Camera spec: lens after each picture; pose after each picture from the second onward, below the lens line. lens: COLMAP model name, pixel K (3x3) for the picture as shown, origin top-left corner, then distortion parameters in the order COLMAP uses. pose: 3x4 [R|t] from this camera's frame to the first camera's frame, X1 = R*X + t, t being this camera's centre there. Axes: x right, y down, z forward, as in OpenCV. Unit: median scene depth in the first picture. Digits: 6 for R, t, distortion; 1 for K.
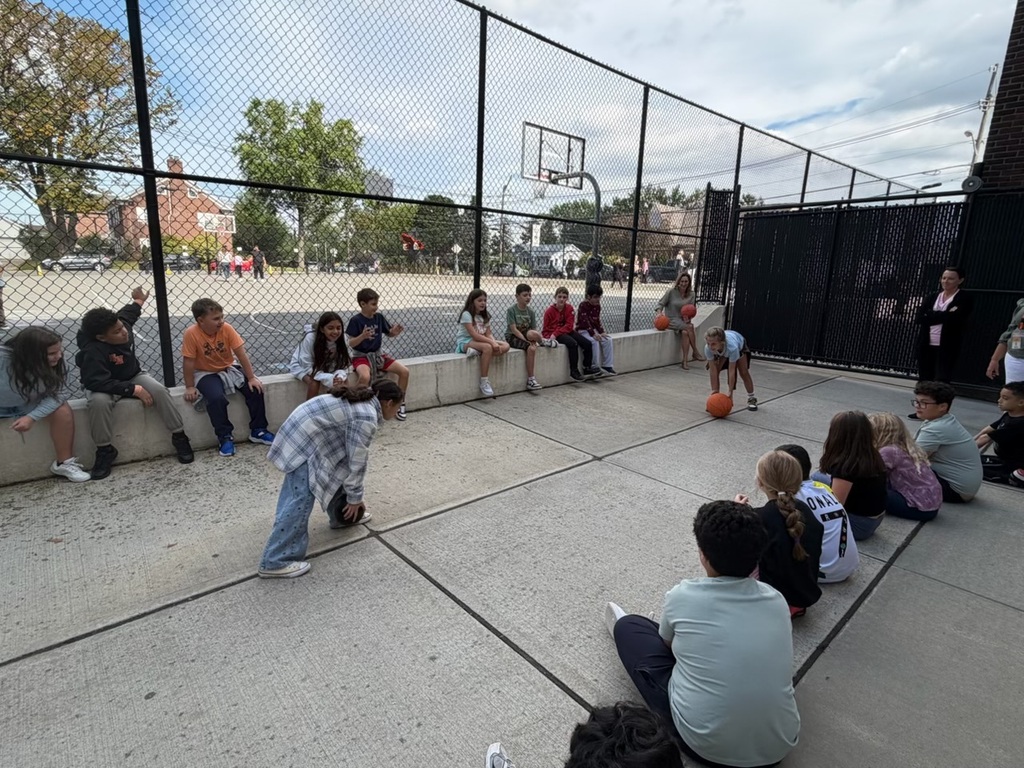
lens RADIAL K [[524.0, 0, 512.0], [0, 524.0, 384.0], [0, 0, 1]] dist [-0.003680, -0.000442]
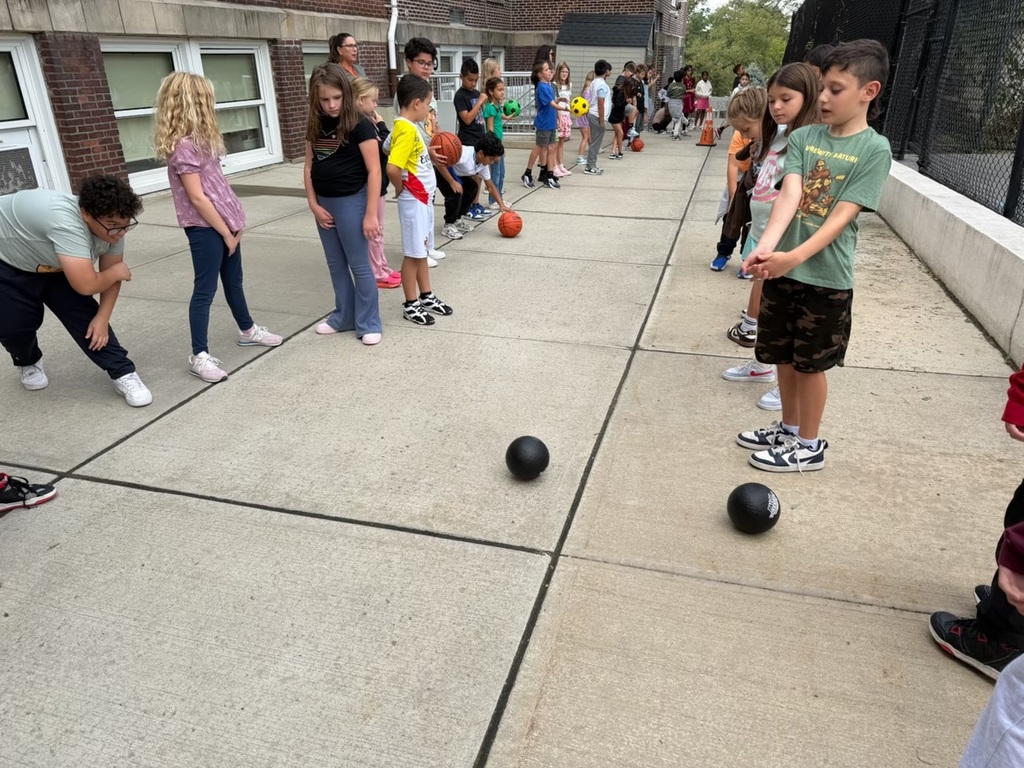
lens RADIAL K [[730.3, 0, 512.0], [0, 730.3, 384.0], [0, 0, 1]] dist [0.001514, 0.000092]
pose [[-0.843566, 0.187202, -0.503341, 0.534227], [-0.142813, 0.825325, 0.546300, -0.219839], [0.517689, 0.532723, -0.669481, 1.055404]]
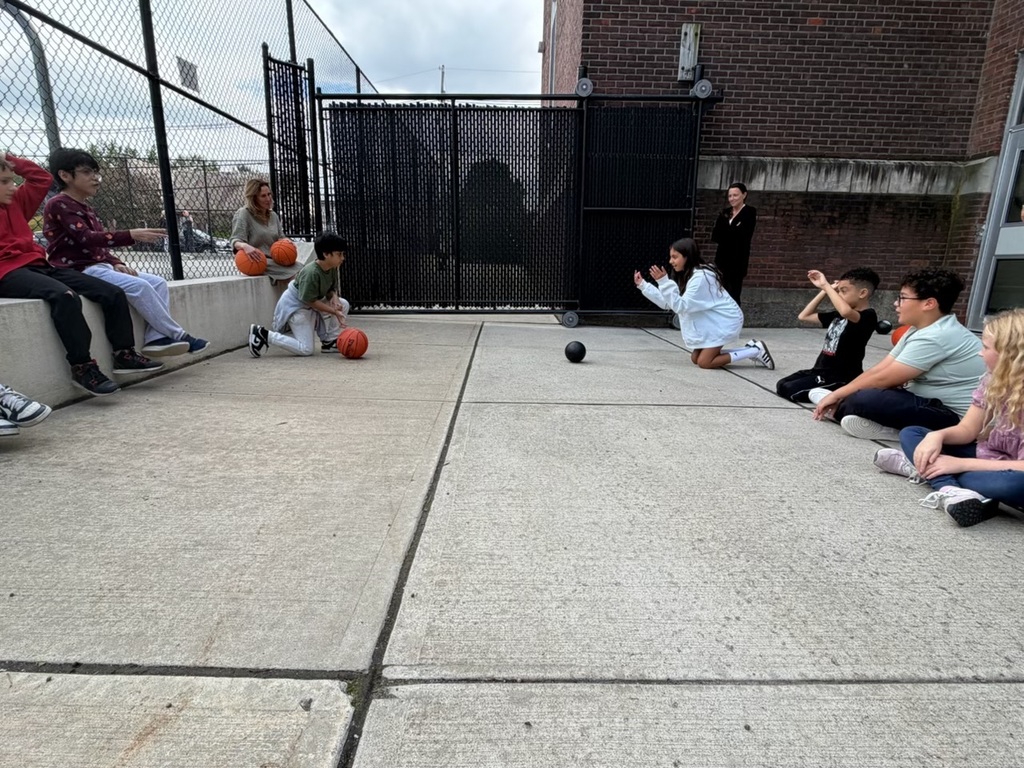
lens RADIAL K [[524.0, 0, 512.0], [0, 524.0, 384.0], [0, 0, 1]] dist [-0.003680, -0.000442]
pose [[0.651141, -0.193997, 0.733744, 0.039895], [0.169181, 0.979555, 0.108853, -0.001742], [-0.739860, 0.053257, 0.670650, 0.520662]]
